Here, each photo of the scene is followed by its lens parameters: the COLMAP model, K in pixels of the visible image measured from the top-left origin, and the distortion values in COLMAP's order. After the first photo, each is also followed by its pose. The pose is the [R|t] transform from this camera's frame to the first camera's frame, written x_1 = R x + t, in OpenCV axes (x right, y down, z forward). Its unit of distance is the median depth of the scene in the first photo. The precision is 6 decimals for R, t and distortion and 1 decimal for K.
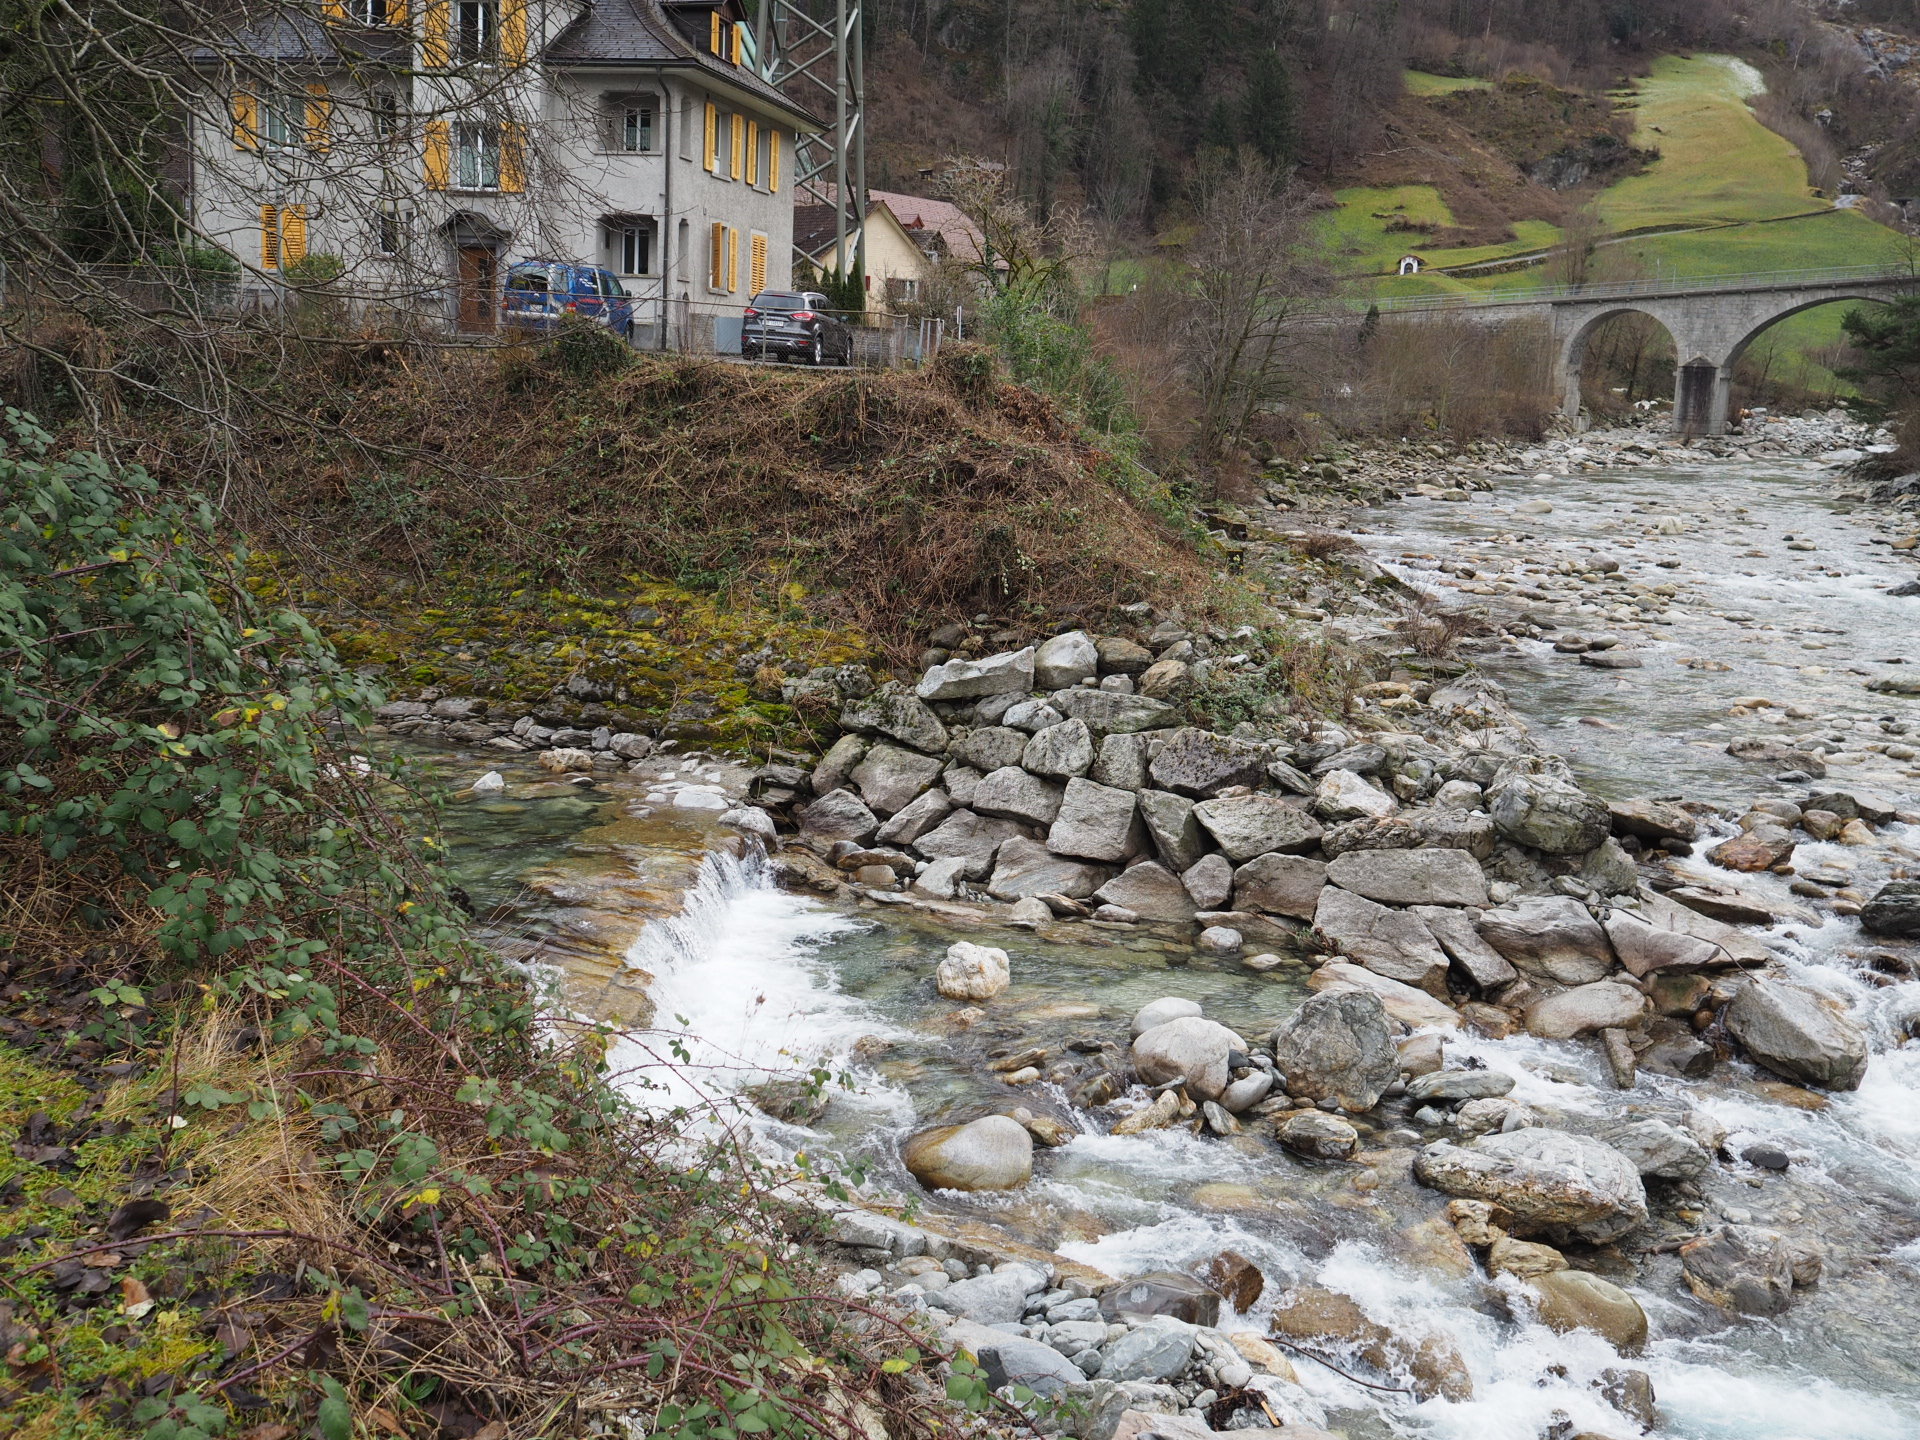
lens RADIAL K [[1977.9, 0, 960.0], [0, 1977.9, 720.0], [0, 0, 1]] dist [-0.004522, 0.010158]
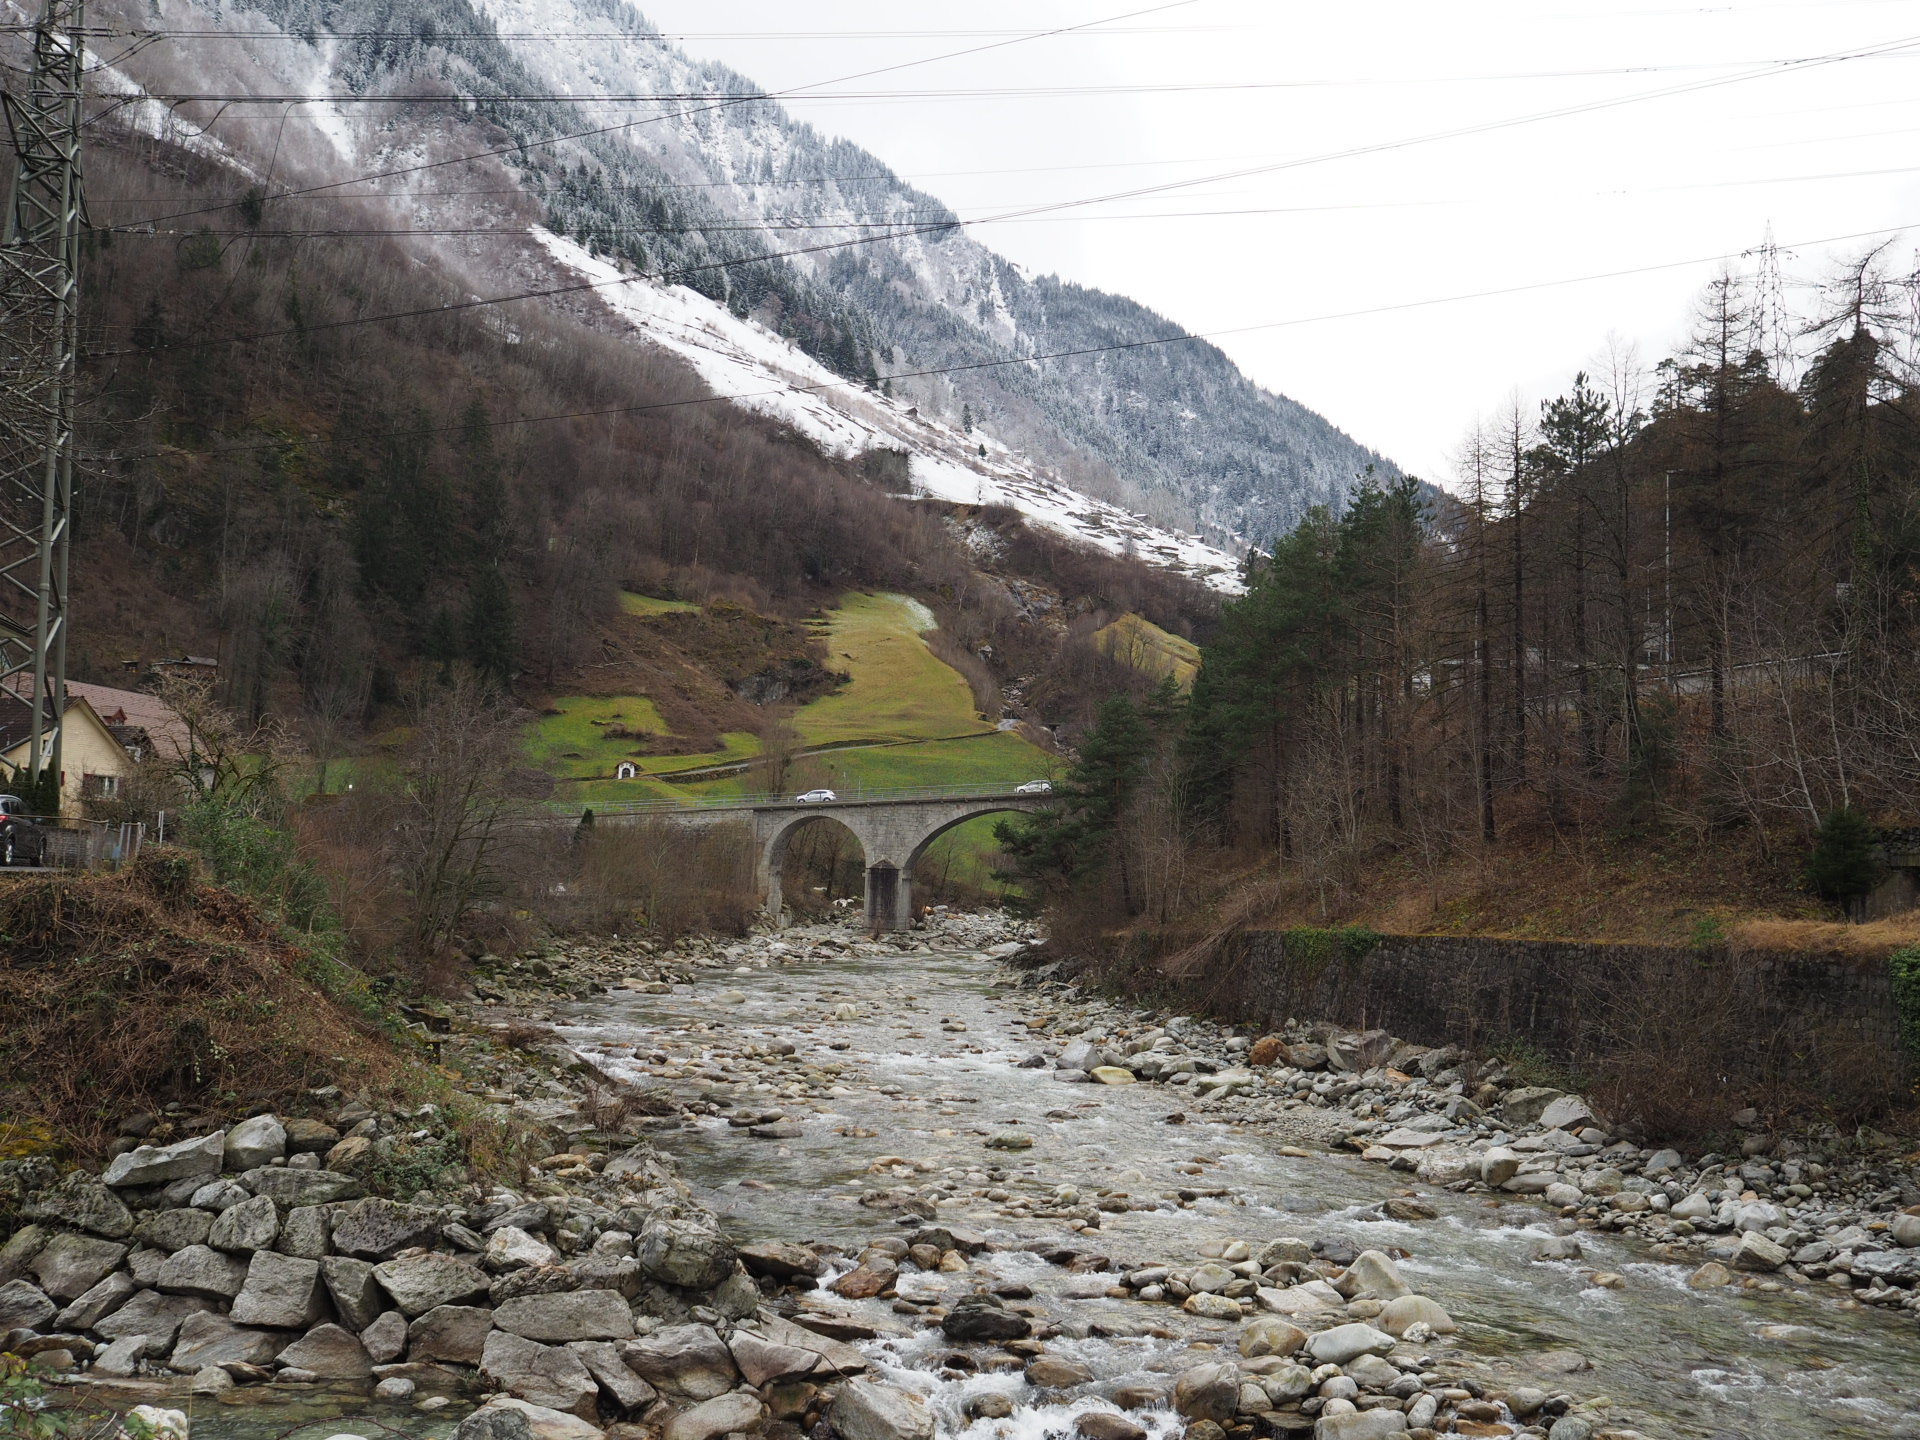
lens RADIAL K [[1977.9, 0, 960.0], [0, 1977.9, 720.0], [0, 0, 1]] dist [-0.004522, 0.010158]
pose [[0.927420, 0.035535, 0.372331, 0.000350], [0.057584, 0.970042, -0.236014, 0.018325], [-0.369563, 0.240324, 0.897590, -0.130013]]
